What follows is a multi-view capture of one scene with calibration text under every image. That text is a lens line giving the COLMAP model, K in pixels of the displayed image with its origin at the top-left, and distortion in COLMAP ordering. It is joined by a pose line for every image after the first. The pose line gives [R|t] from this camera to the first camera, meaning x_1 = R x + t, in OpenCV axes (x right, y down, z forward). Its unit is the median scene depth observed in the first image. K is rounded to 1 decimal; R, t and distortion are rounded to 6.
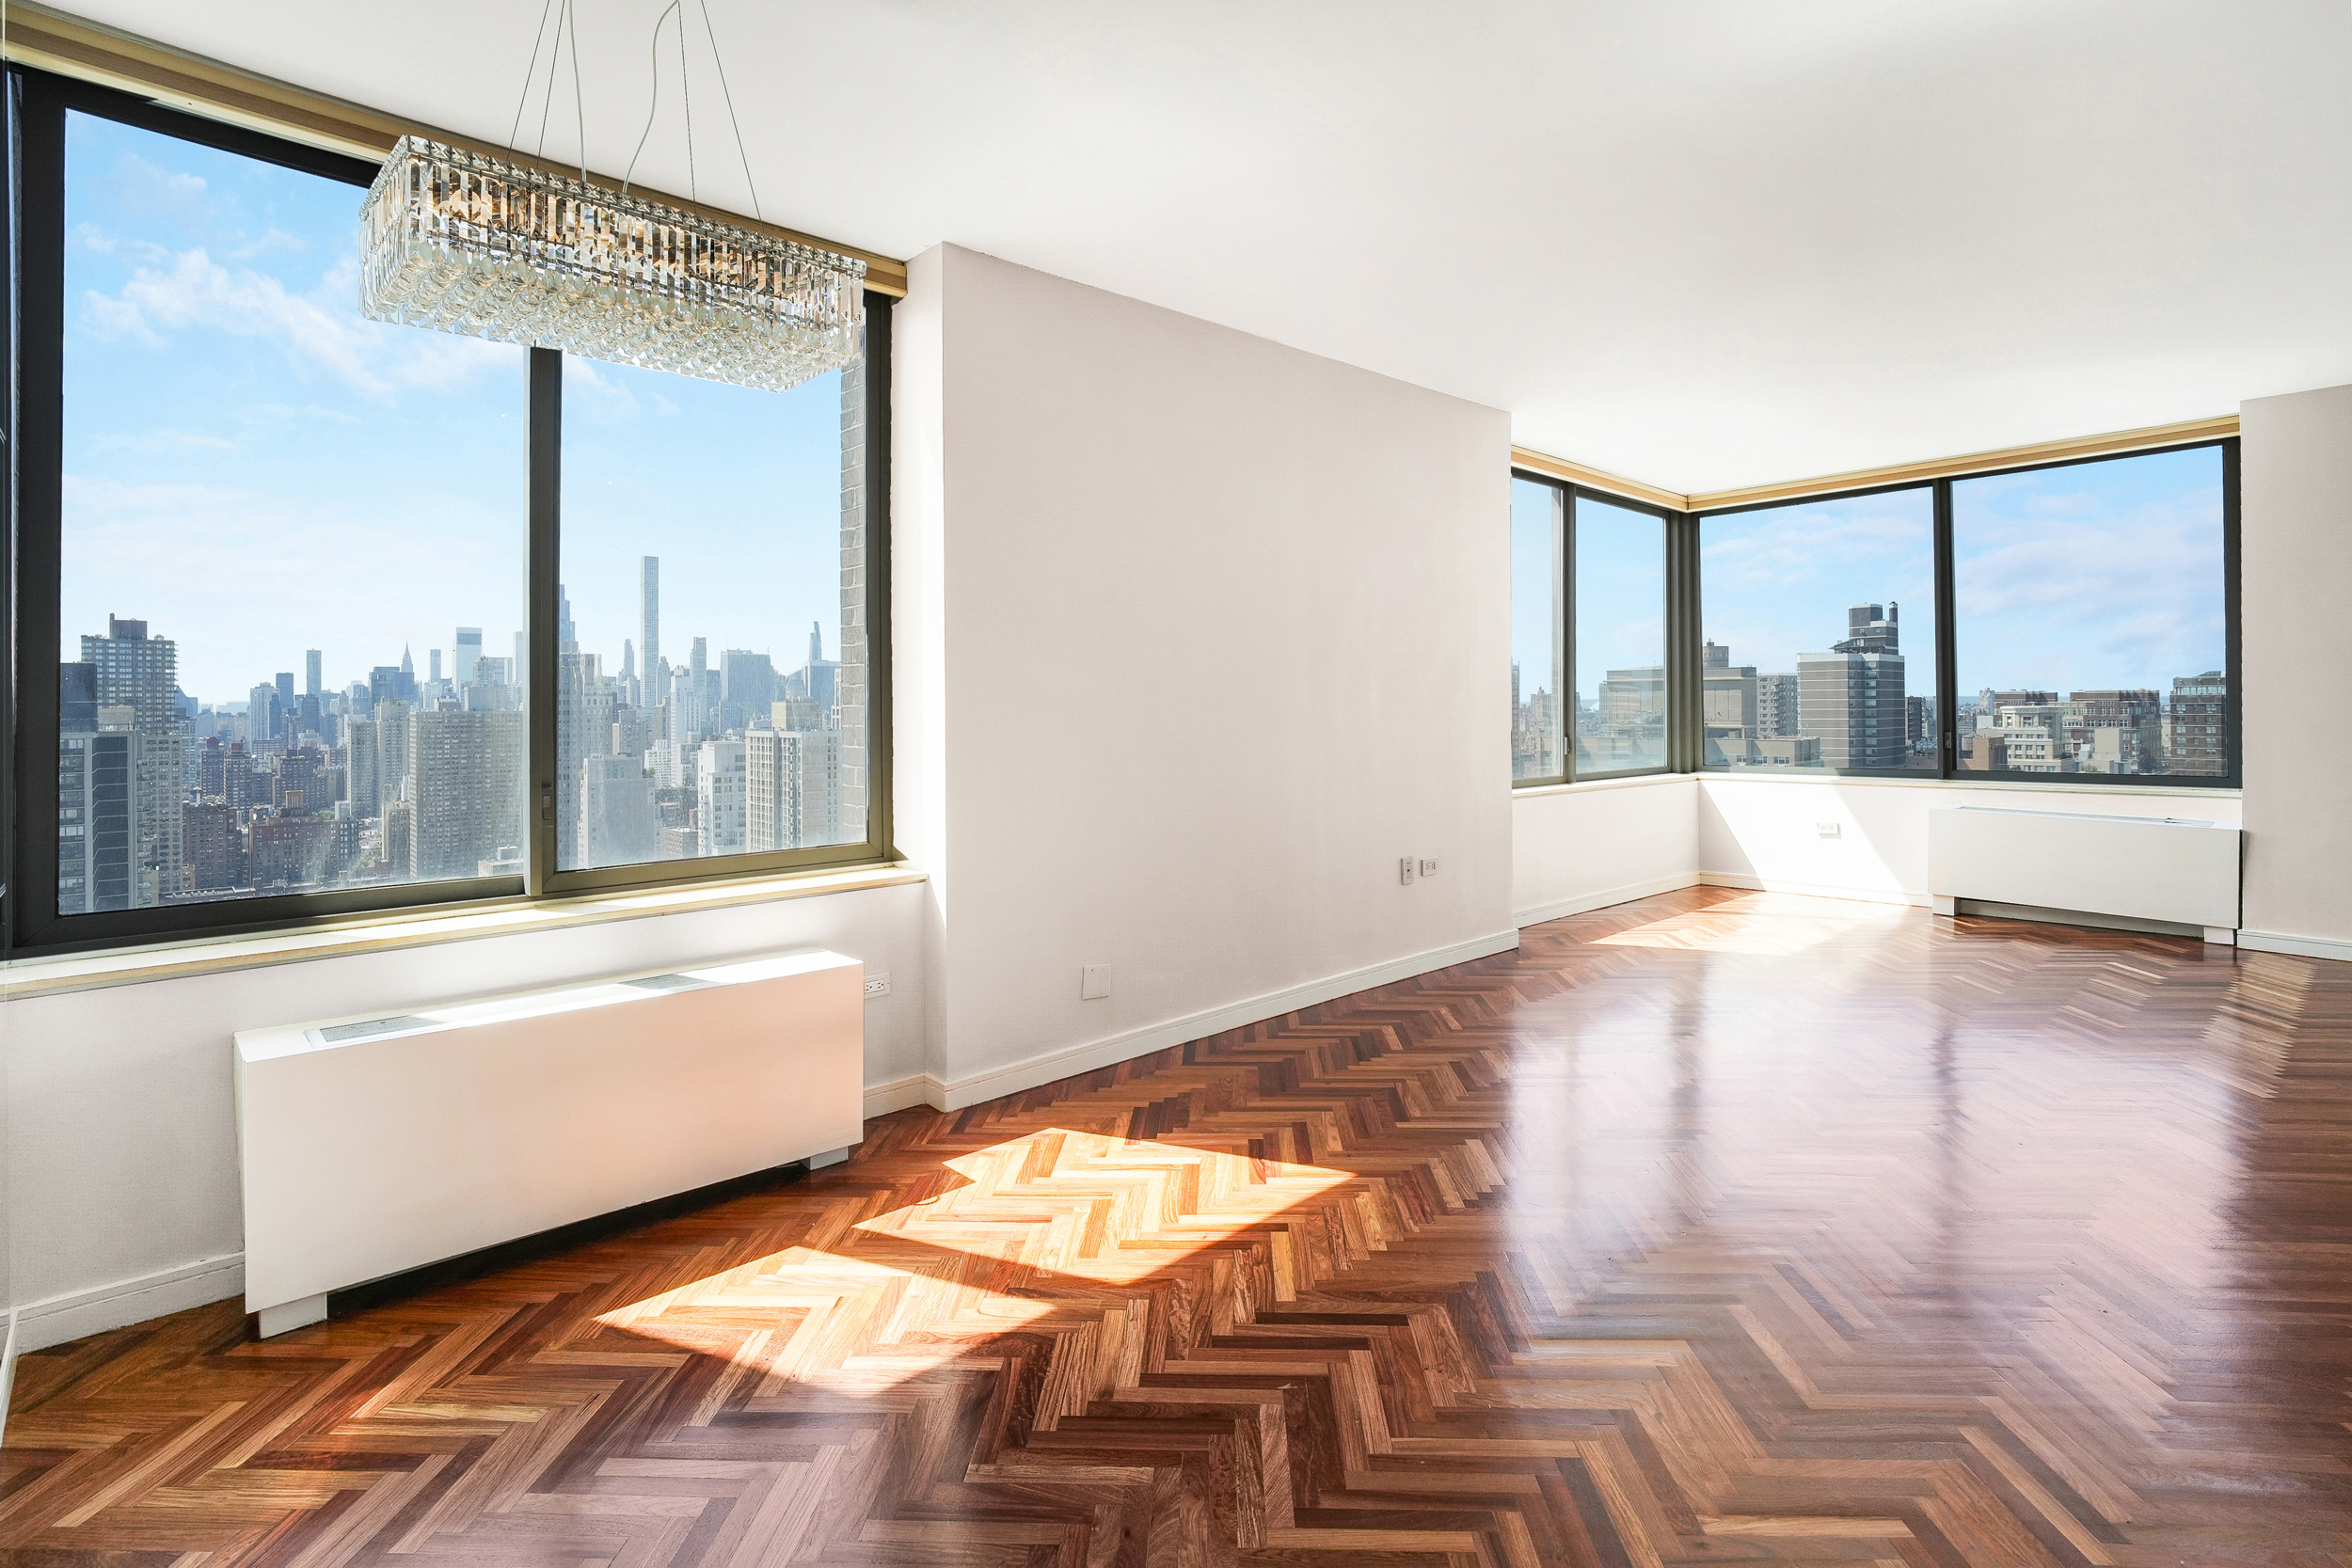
lens RADIAL K [[1133.3, 0, 1173.9], [0, 1133.3, 707.2], [0, 0, 1]] dist [-0.008265, 0.003165]
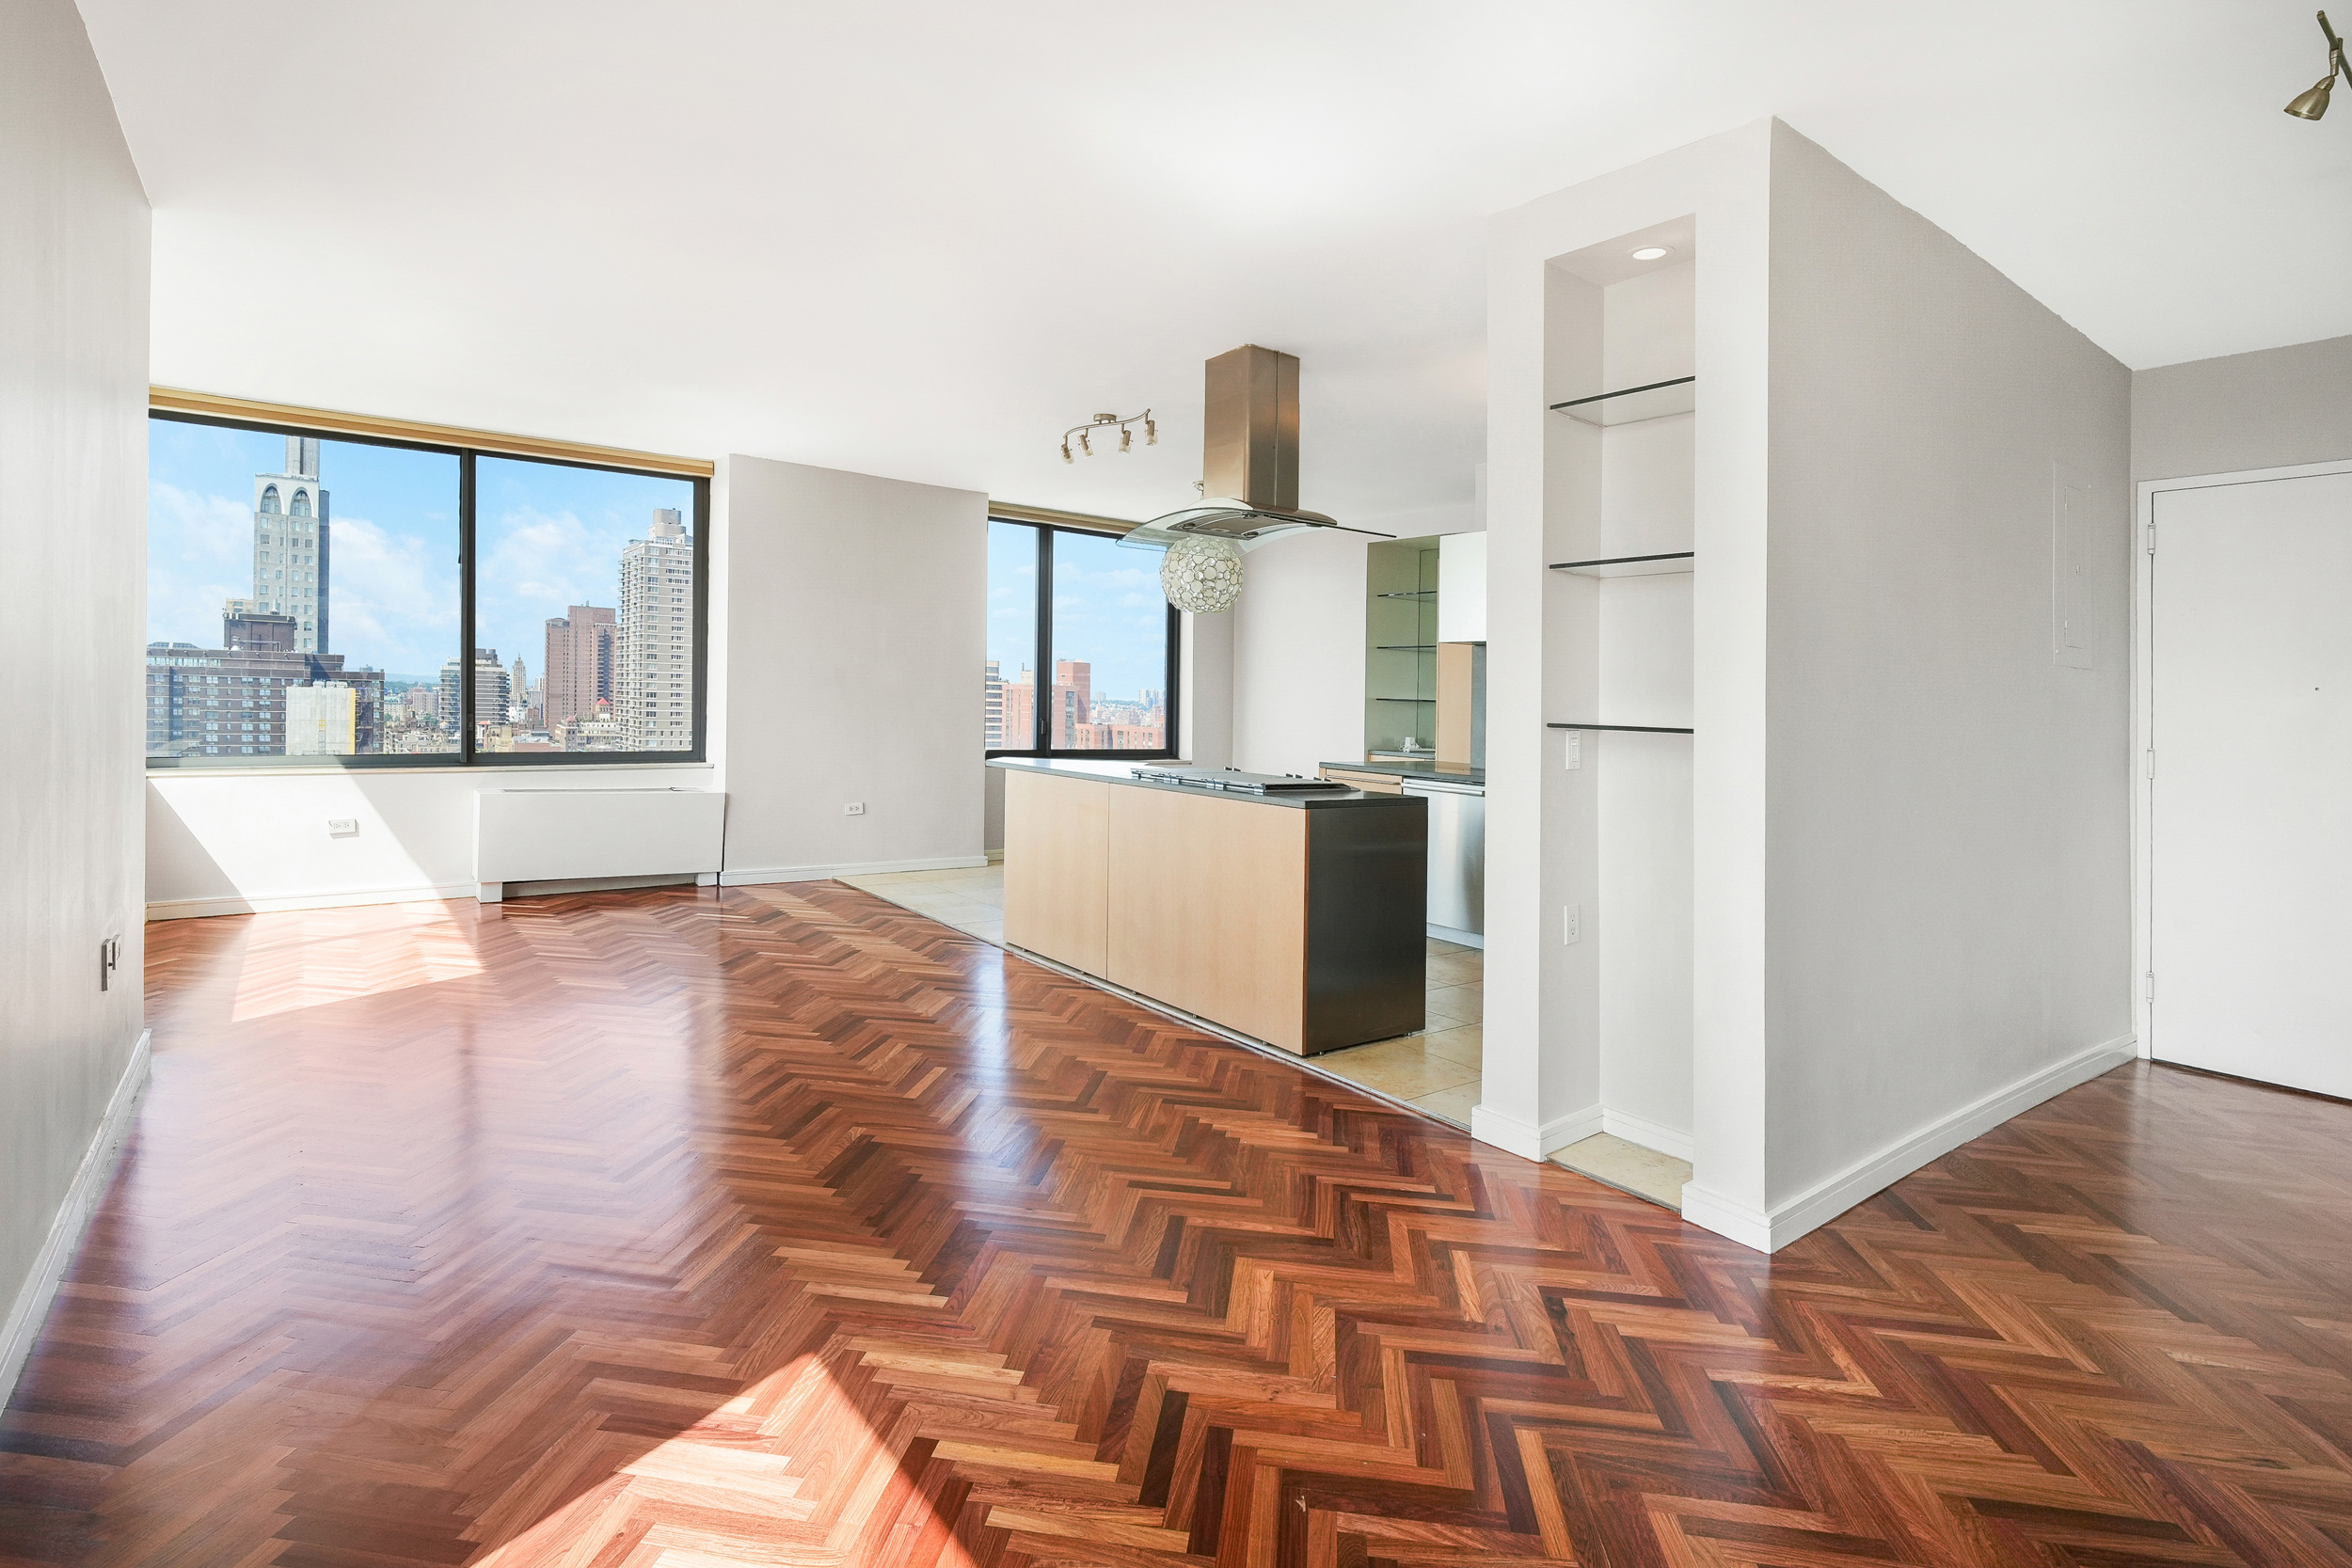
lens RADIAL K [[1133.3, 0, 1159.8], [0, 1133.3, 788.9], [0, 0, 1]] dist [-0.008265, 0.003165]
pose [[0.108216, -0.069412, 0.991701, -0.230773], [-0.029344, 0.996902, 0.072978, -0.003711], [-0.993694, -0.036998, 0.105843, 0.322381]]
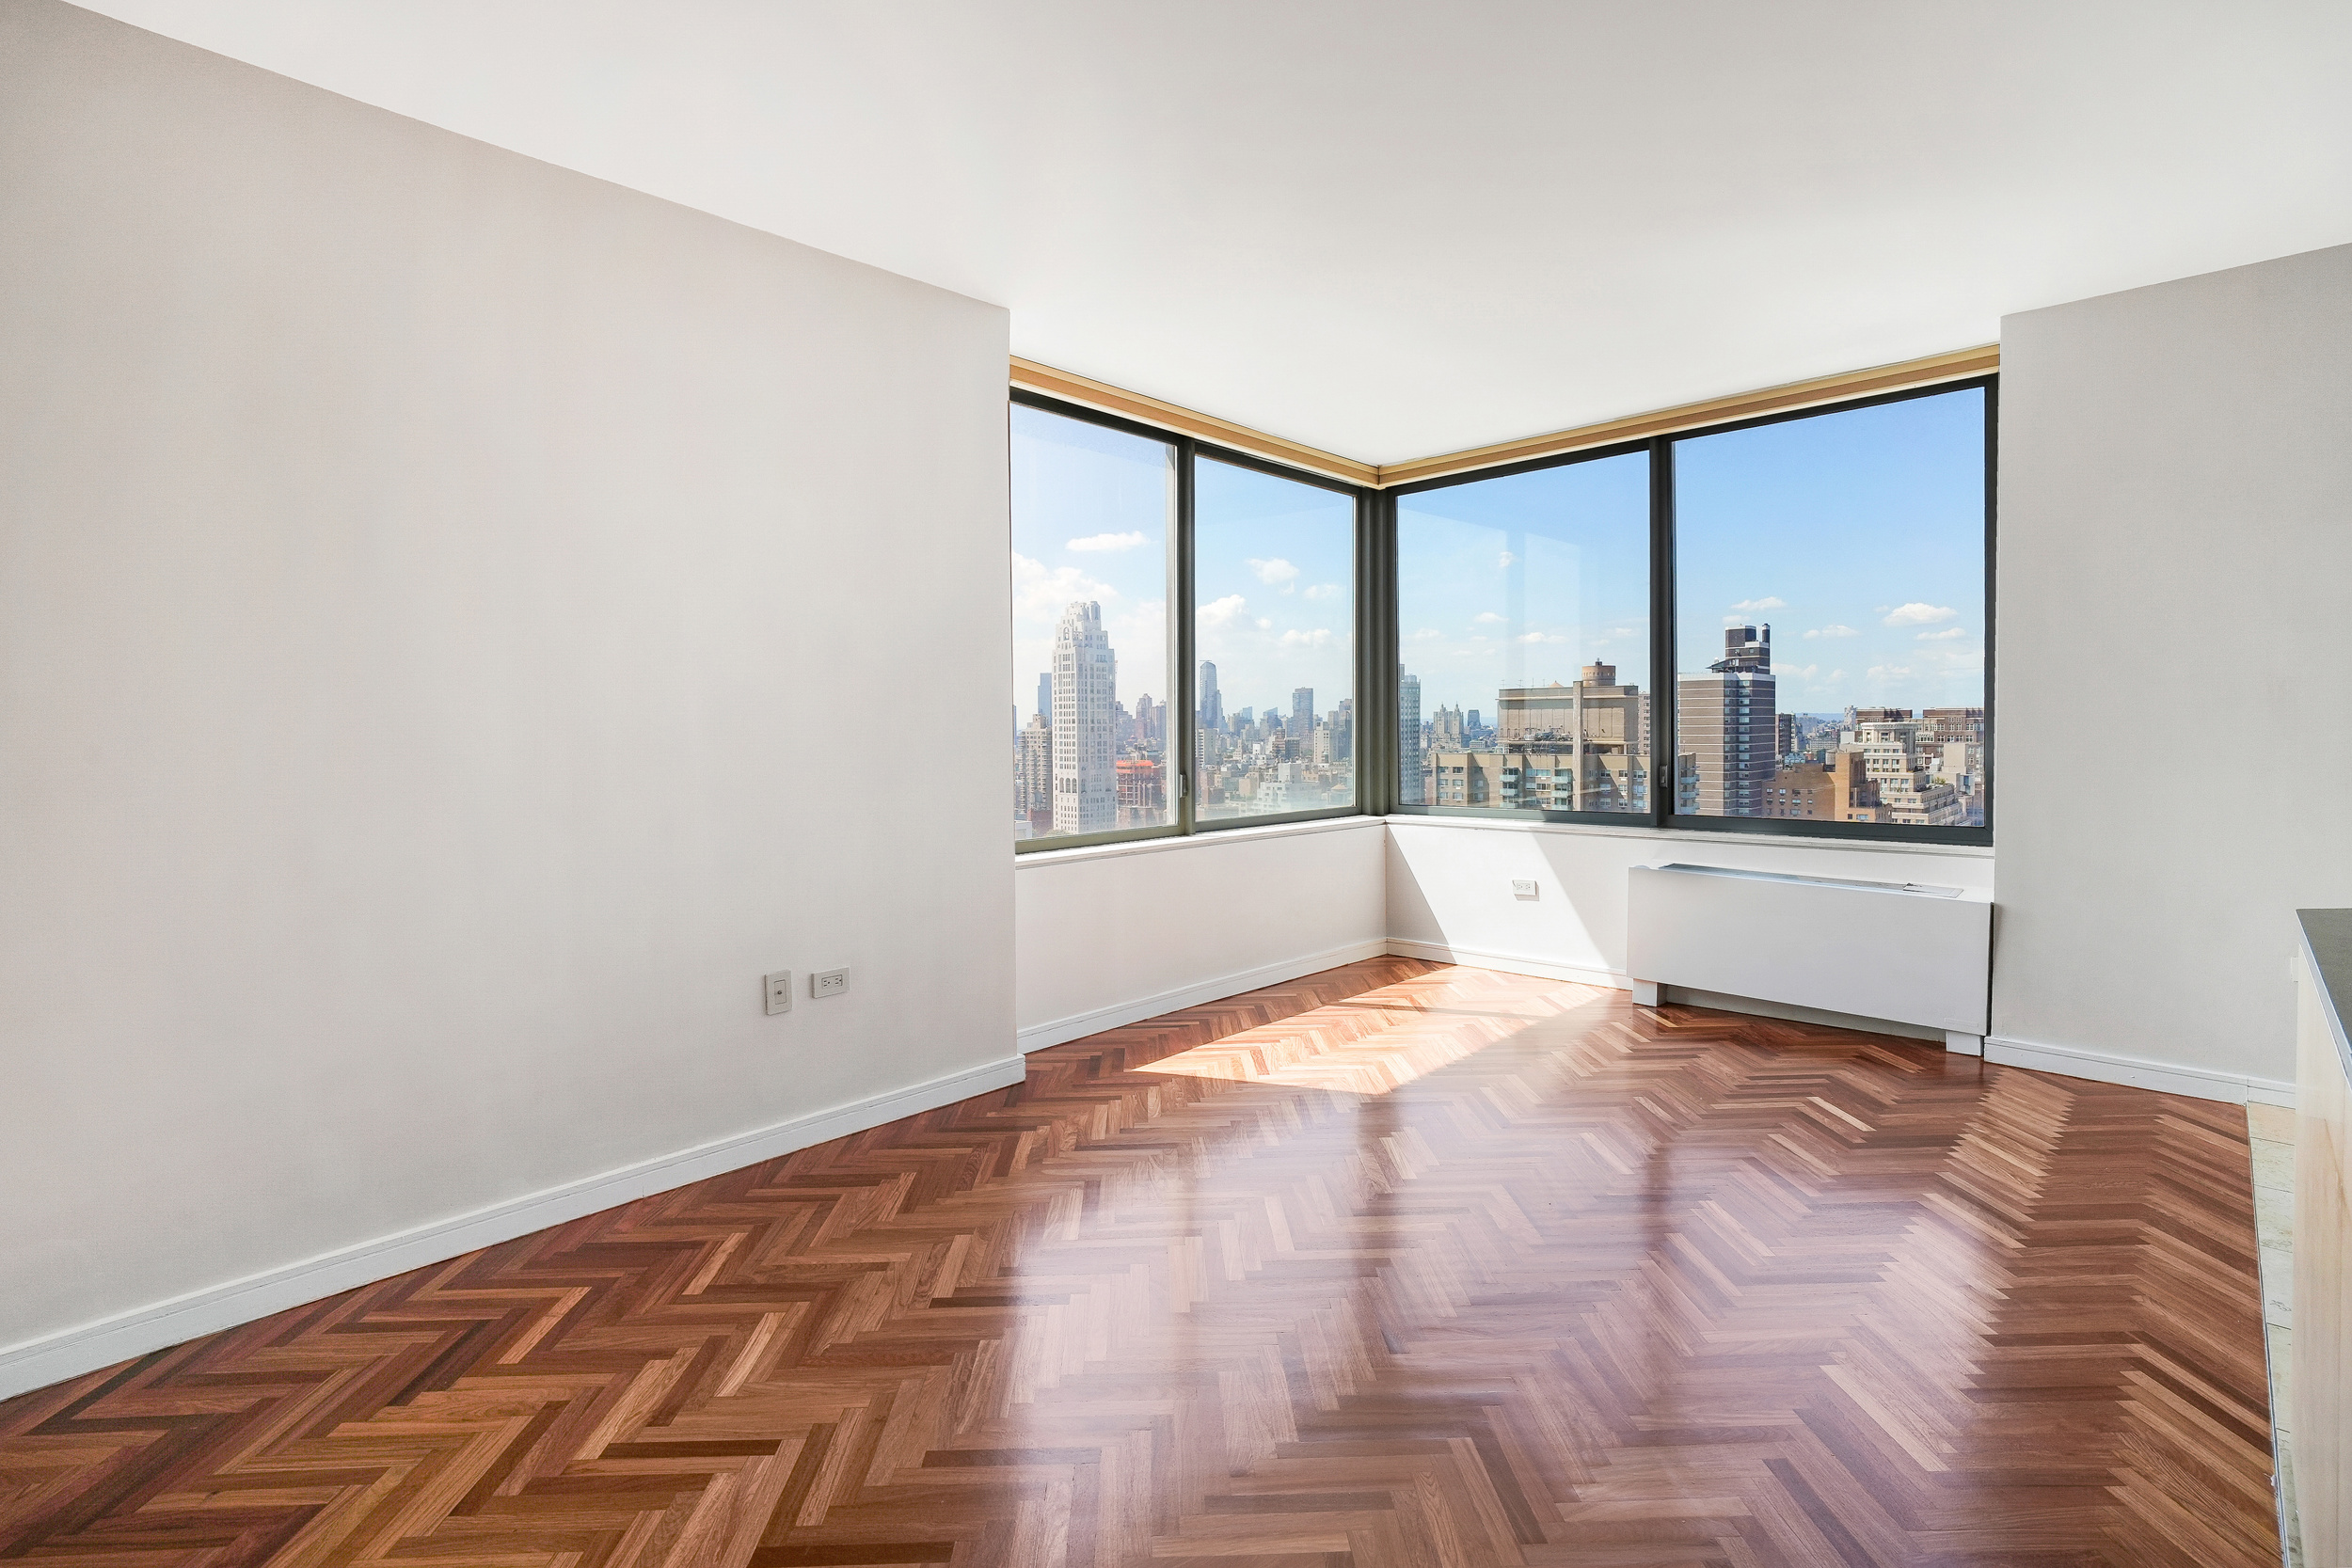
lens RADIAL K [[1133.3, 0, 1175.8], [0, 1133.3, 753.6], [0, 0, 1]] dist [-0.008265, 0.003165]
pose [[0.996116, -0.003117, 0.087999, 0.298654], [0.000856, 0.999669, 0.025726, -0.007673], [-0.088050, -0.025551, 0.995788, 0.267666]]
